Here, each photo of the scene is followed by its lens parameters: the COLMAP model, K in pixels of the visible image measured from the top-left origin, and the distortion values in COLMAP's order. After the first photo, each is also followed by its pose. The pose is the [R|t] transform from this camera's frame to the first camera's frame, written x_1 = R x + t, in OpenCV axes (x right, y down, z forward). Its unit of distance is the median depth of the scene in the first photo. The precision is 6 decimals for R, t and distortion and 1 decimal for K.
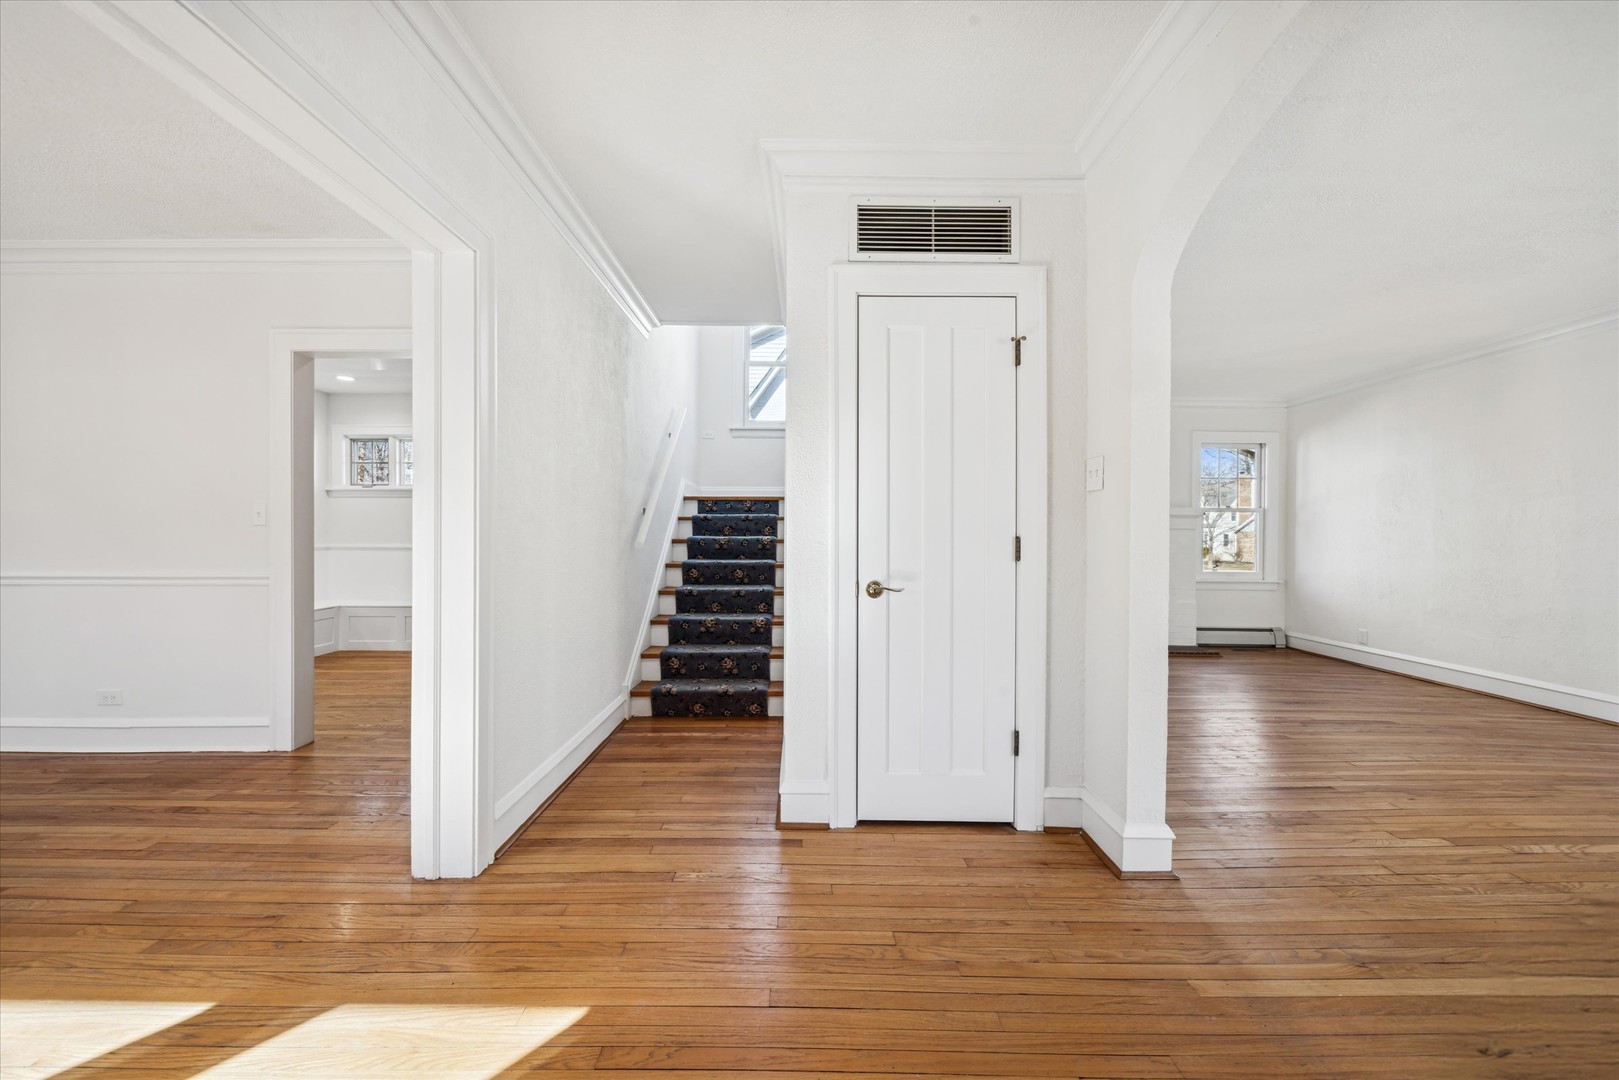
lens RADIAL K [[616.7, 0, 801.1], [0, 616.7, 540.0], [0, 0, 1]] dist [-0.003656, 0.000150]
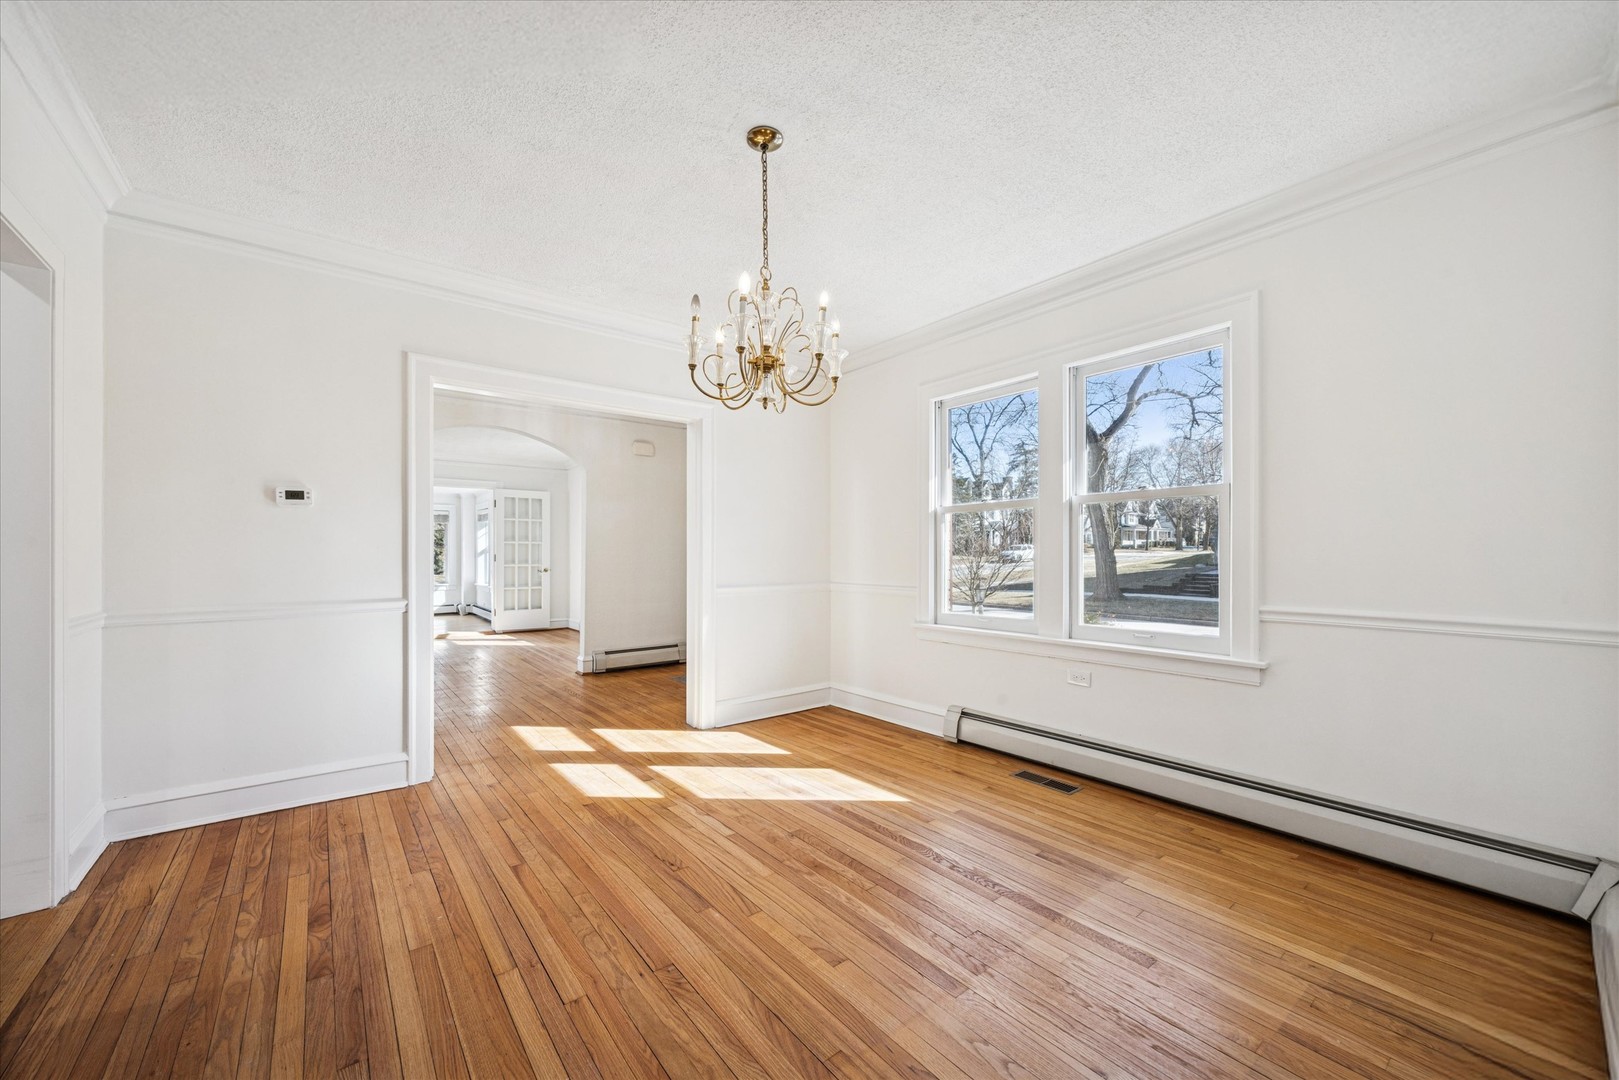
lens RADIAL K [[616.7, 0, 802.5], [0, 616.7, 551.4], [0, 0, 1]] dist [-0.003656, 0.000150]
pose [[-0.624521, -0.004098, 0.780998, -0.208568], [0.004932, 0.999946, 0.009191, -0.002488], [-0.780993, 0.009592, -0.624466, 0.106177]]
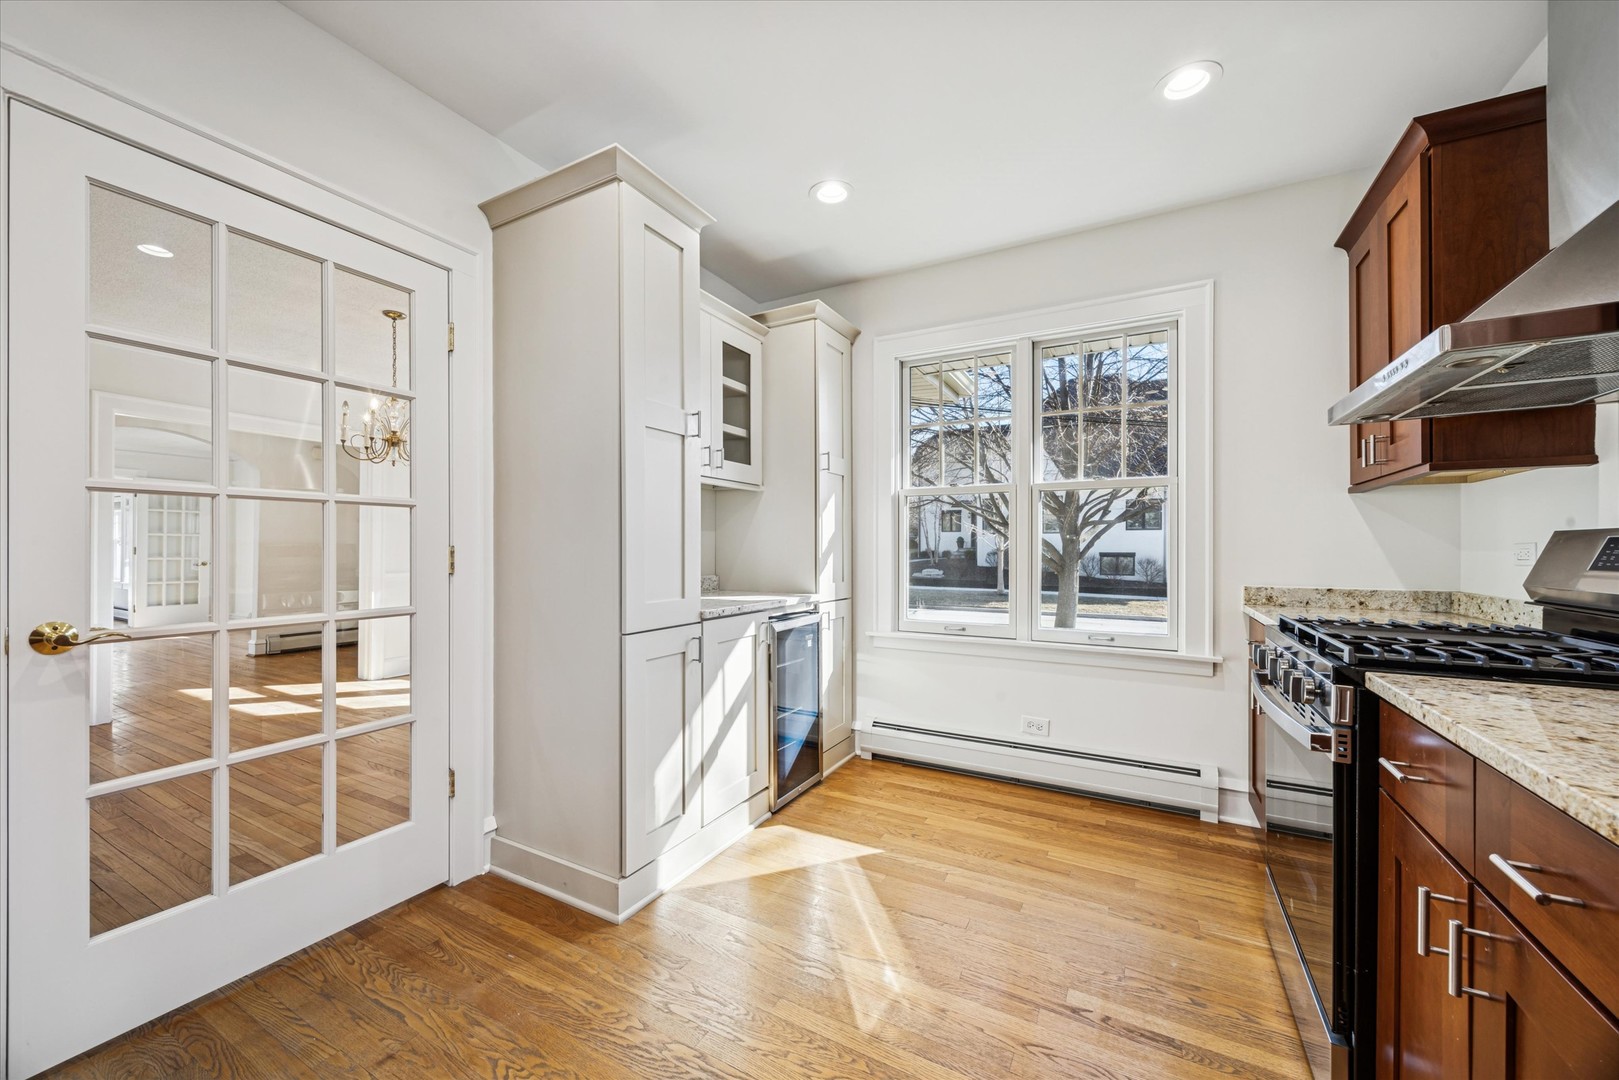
lens RADIAL K [[616.7, 0, 804.9], [0, 616.7, 550.1], [0, 0, 1]] dist [-0.003656, 0.000150]
pose [[-0.877215, -0.012349, 0.479939, -0.820802], [-0.007729, 0.999903, 0.011600, -0.008063], [-0.480036, 0.006466, -0.877225, 0.339610]]
